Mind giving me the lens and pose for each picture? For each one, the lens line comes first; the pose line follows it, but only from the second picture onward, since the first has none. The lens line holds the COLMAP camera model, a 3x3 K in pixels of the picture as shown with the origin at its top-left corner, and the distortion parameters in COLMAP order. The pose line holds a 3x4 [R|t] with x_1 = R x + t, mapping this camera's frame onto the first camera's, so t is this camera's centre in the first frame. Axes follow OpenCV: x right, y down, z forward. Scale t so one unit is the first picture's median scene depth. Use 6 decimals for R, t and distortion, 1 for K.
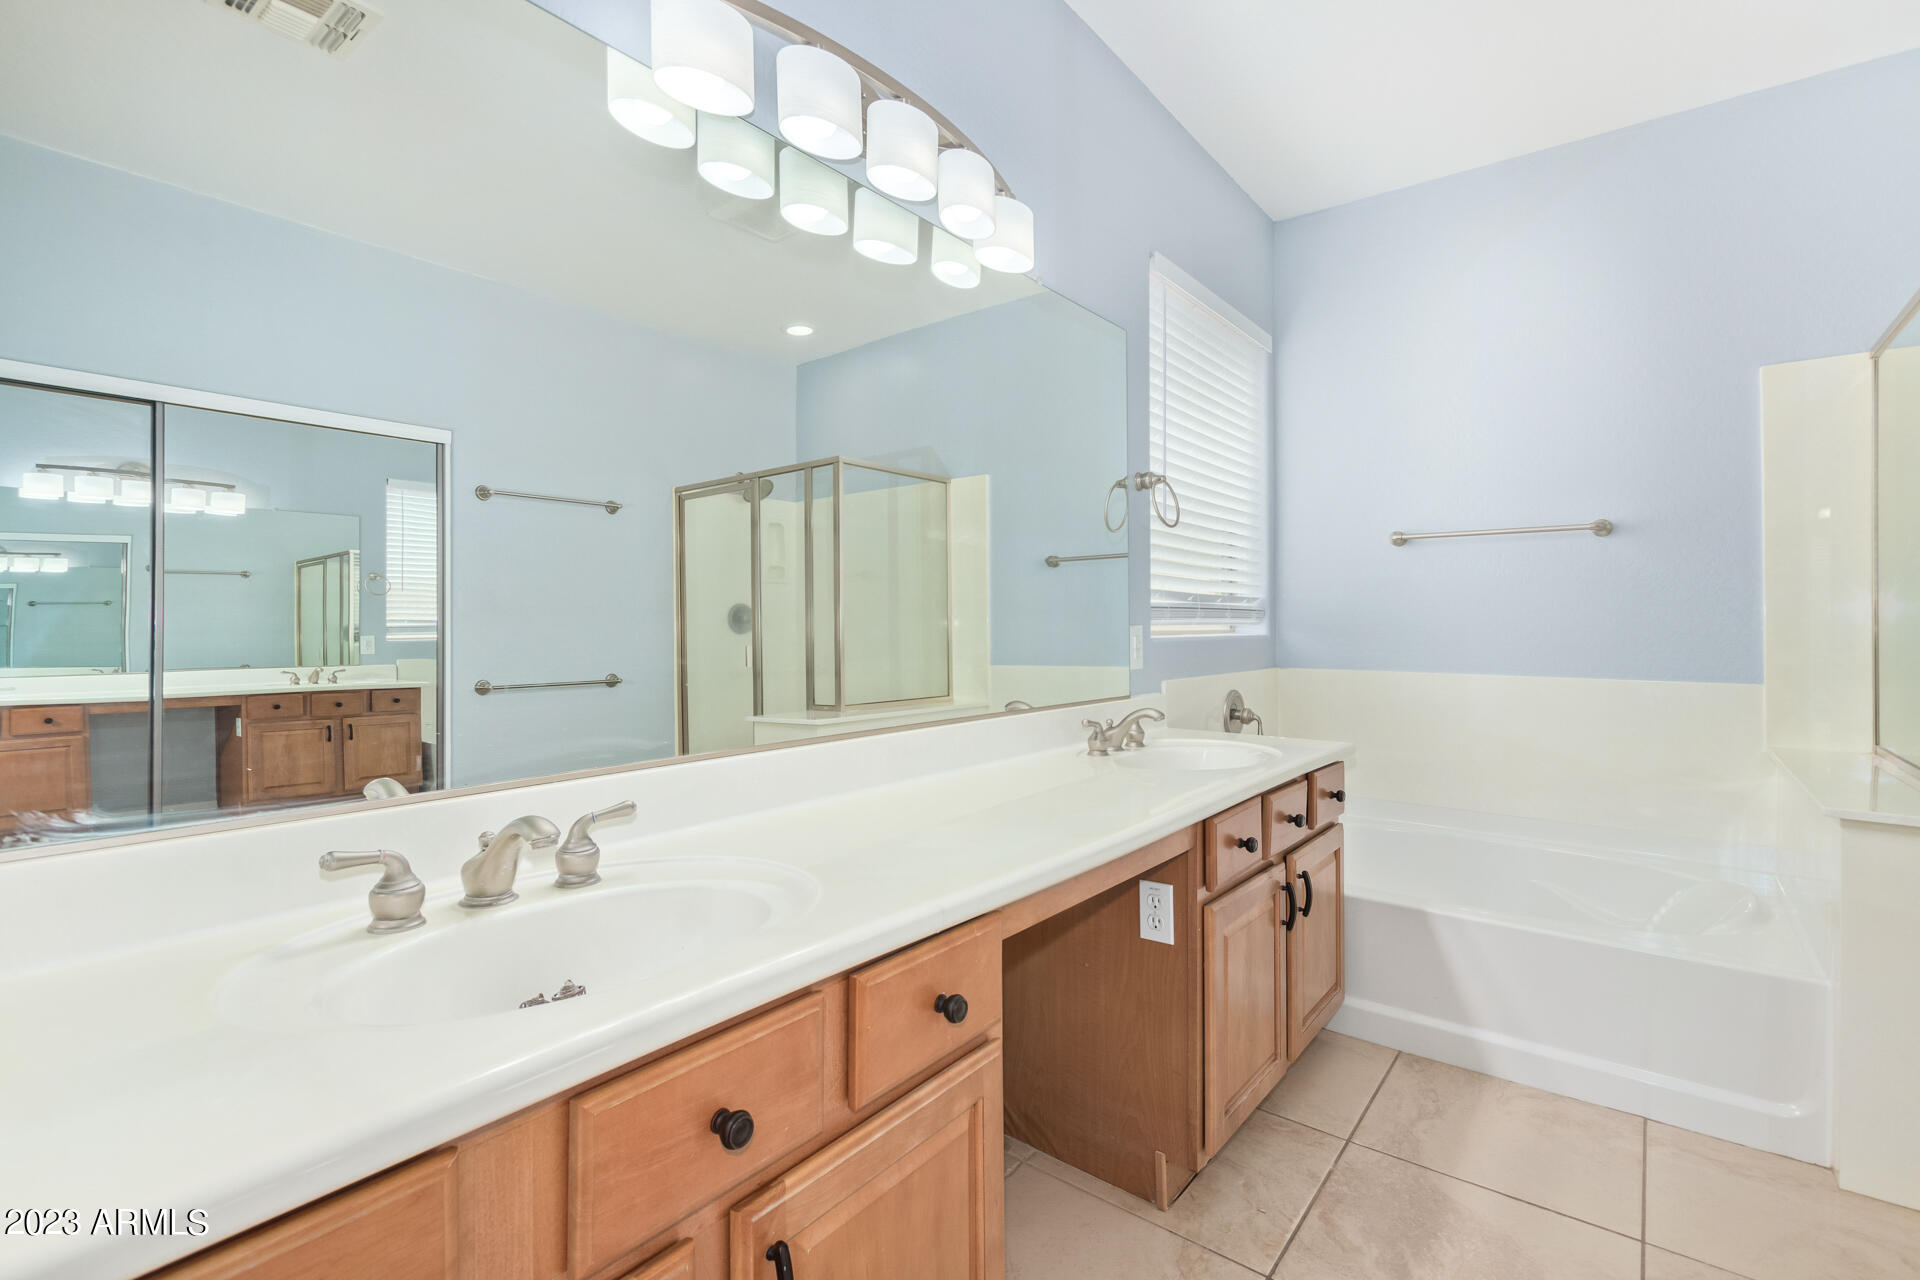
lens RADIAL K [[877.1, 0, 953.3], [0, 877.1, 634.1], [0, 0, 1]] dist [0.000904, -0.000547]
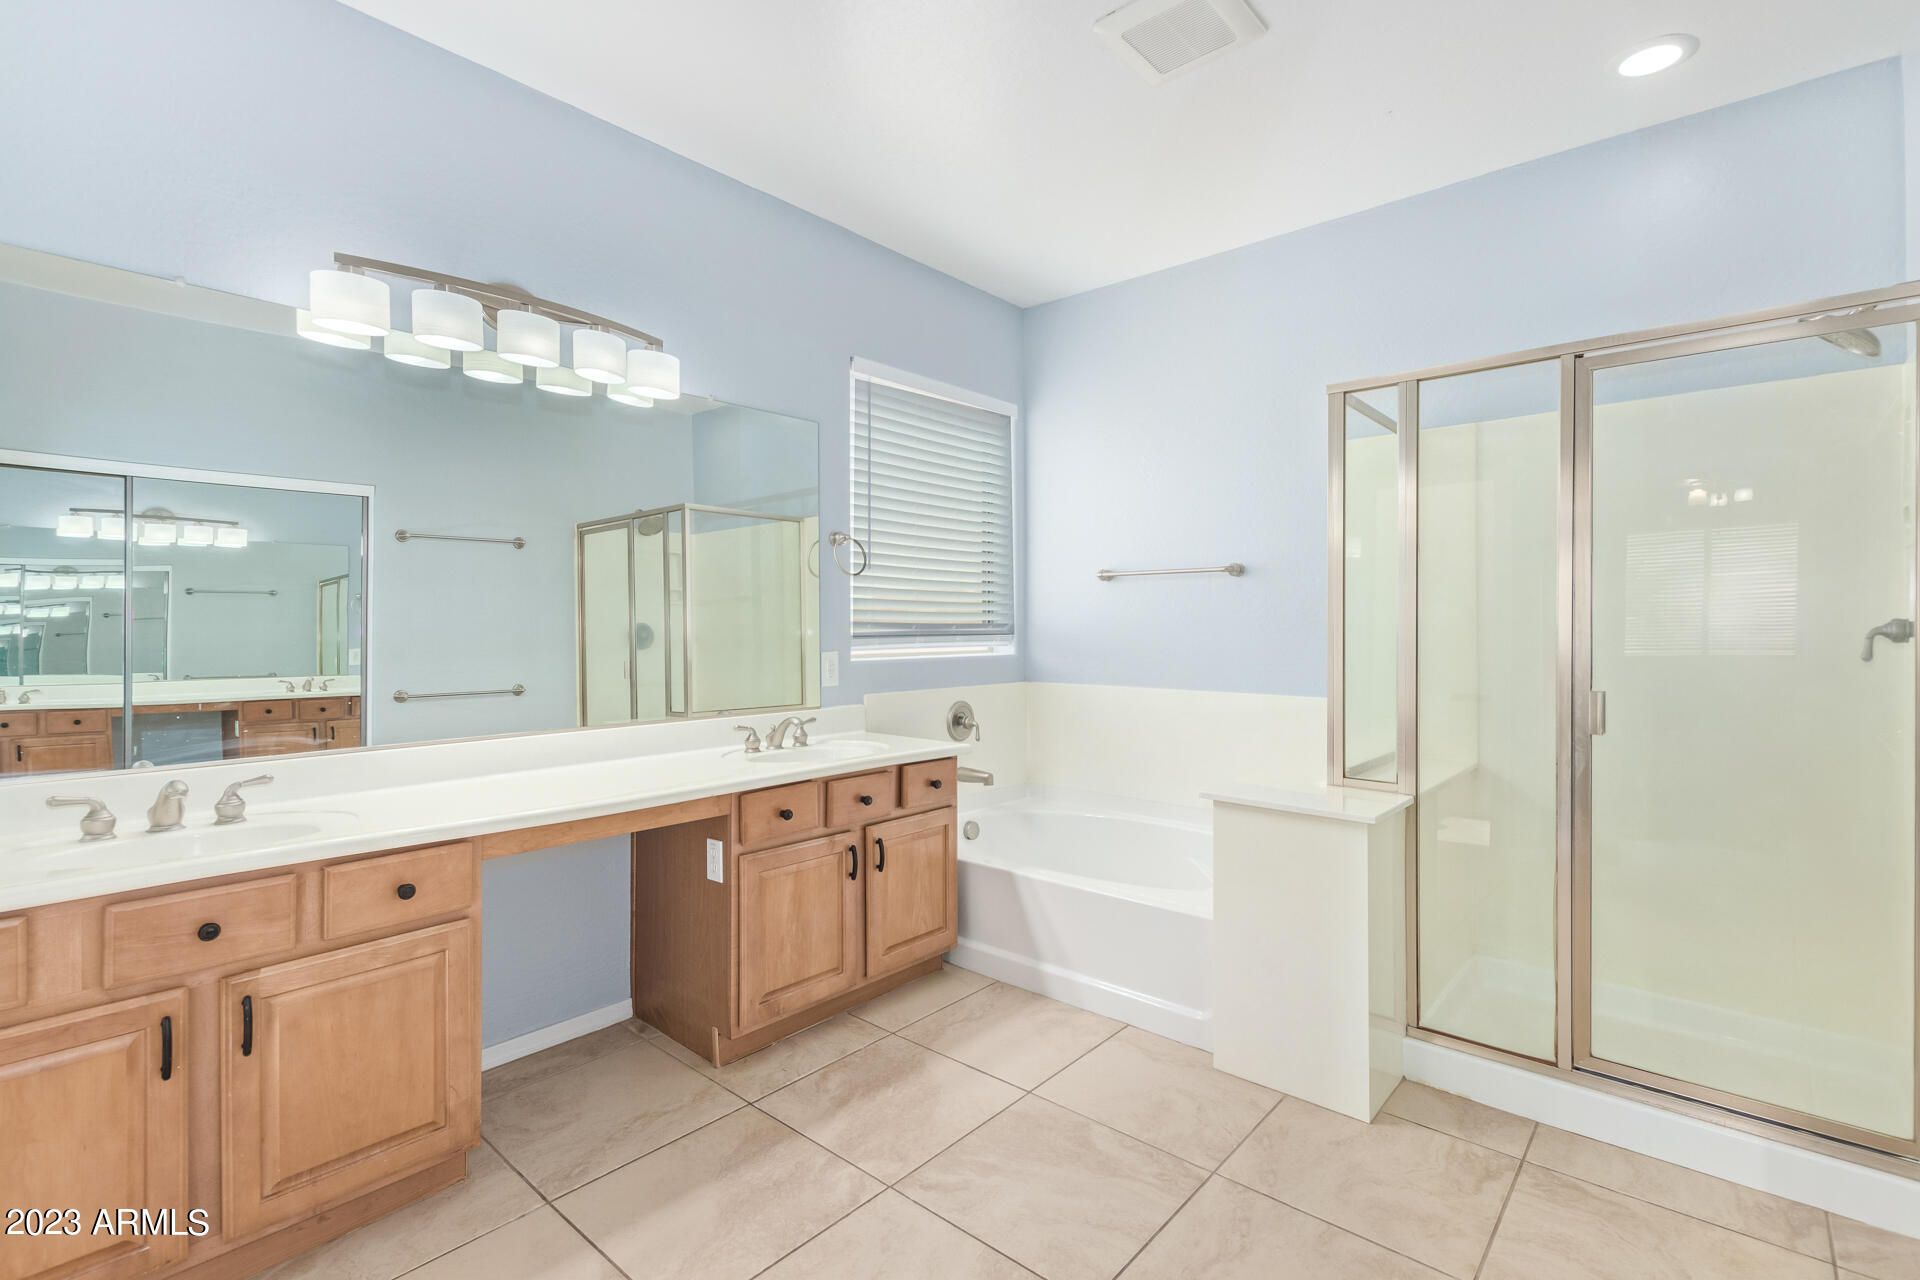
lens RADIAL K [[874.8, 0, 960.0], [0, 874.8, 640.0], [0, 0, 1]] dist [-0.001274, 0.000014]
pose [[0.998707, -0.001422, -0.050823, 0.397938], [0.001524, 0.999997, 0.001965, -0.025008], [0.050820, -0.002040, 0.998706, -0.227613]]
